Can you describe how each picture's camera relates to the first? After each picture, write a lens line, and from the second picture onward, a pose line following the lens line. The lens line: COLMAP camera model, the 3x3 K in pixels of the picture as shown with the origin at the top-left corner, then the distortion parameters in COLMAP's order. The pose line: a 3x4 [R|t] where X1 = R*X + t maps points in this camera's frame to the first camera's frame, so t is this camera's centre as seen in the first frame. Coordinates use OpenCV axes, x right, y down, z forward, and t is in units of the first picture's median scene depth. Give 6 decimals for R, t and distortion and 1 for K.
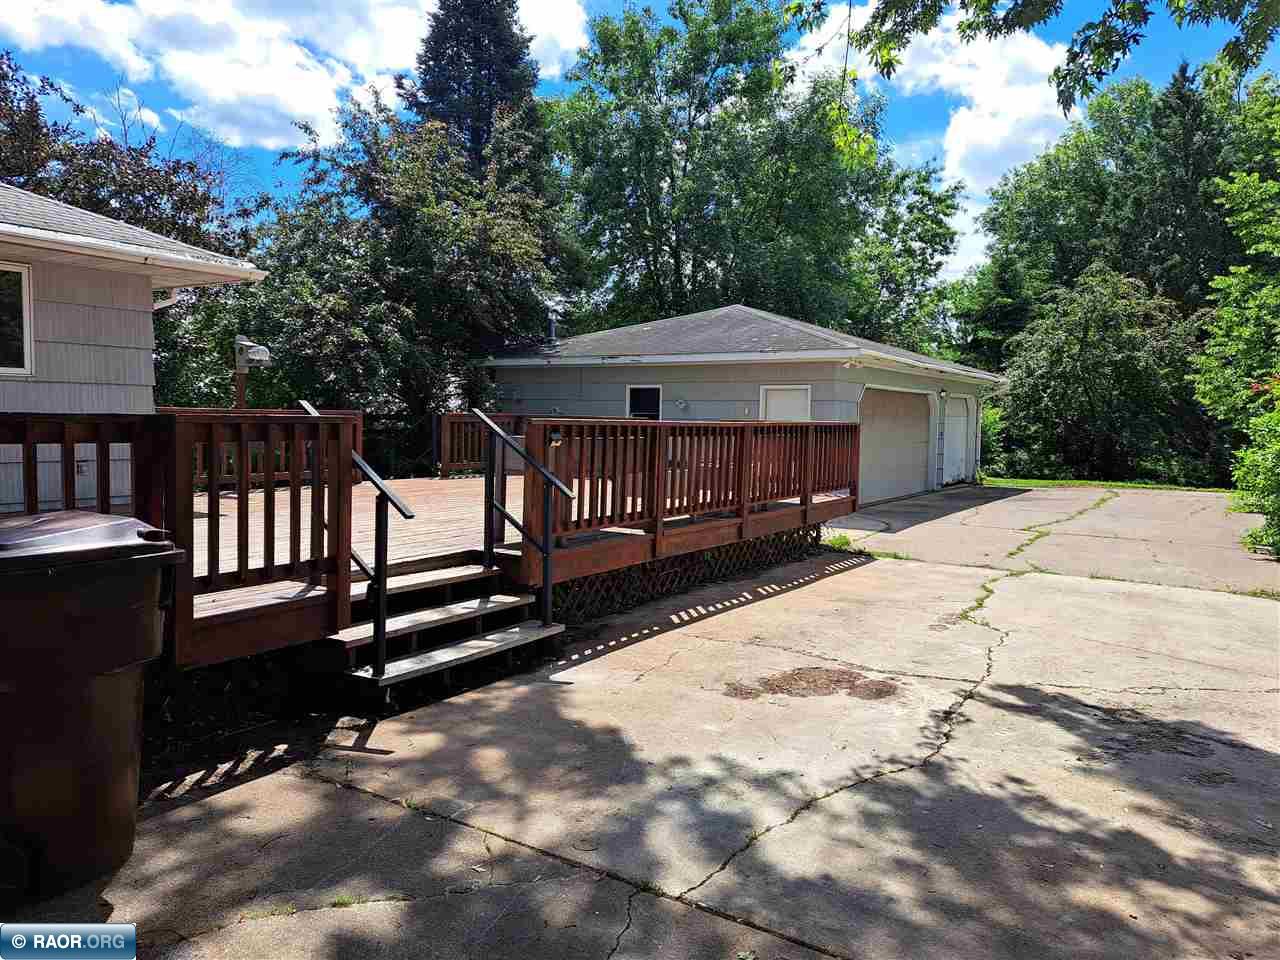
lens RADIAL K [[919.7, 0, 637.2], [0, 919.7, 481.4], [0, 0, 1]] dist [0.046546, 0.004175]
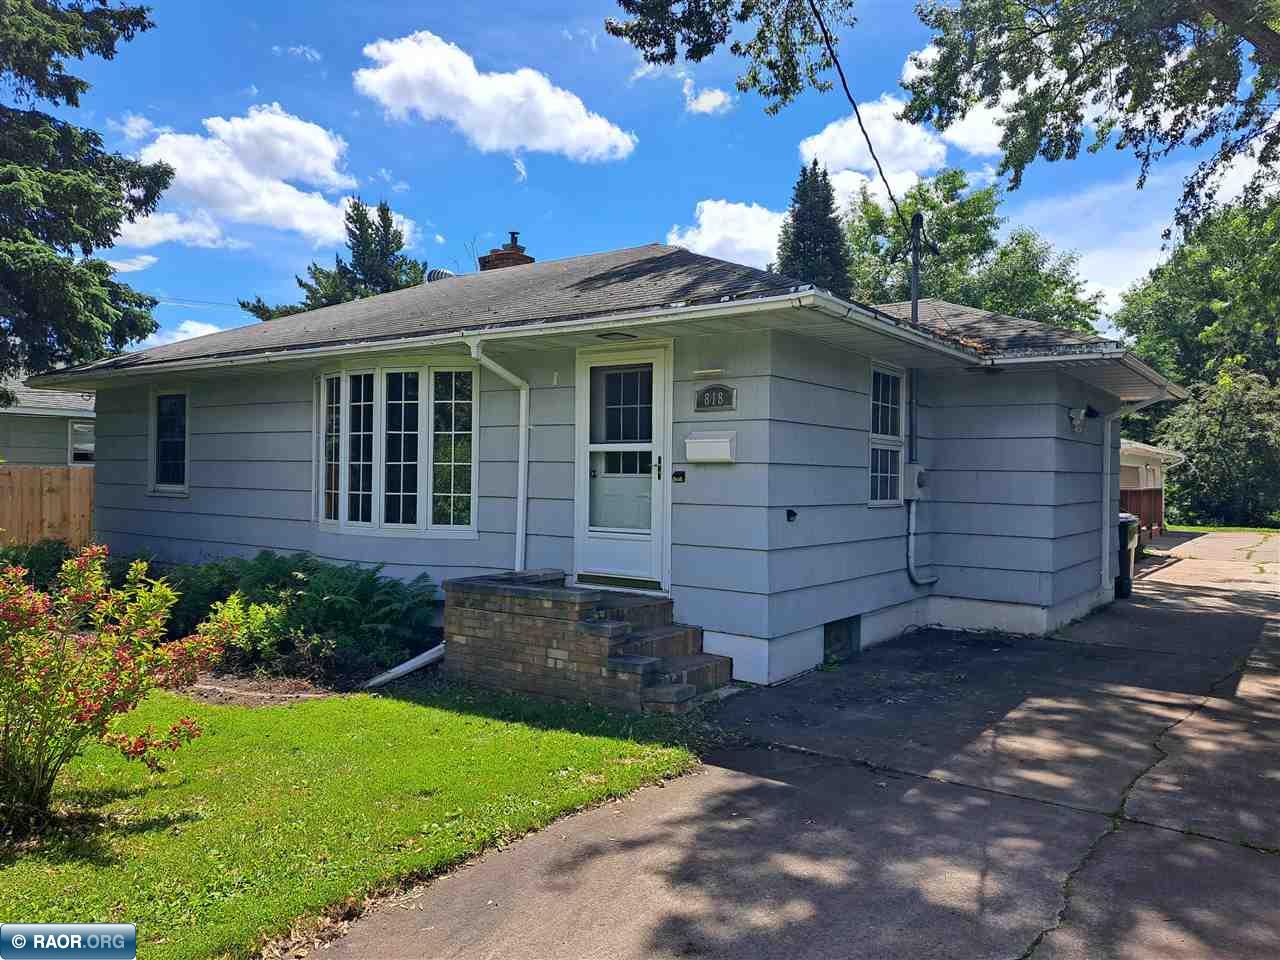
lens RADIAL K [[919.7, 0, 642.6], [0, 919.7, 477.1], [0, 0, 1]] dist [0.046546, 0.004175]
pose [[0.998612, 0.000337, -0.052660, -0.261265], [-0.003642, 0.998027, -0.062677, 0.011354], [0.052535, 0.062782, 0.996644, -0.348452]]
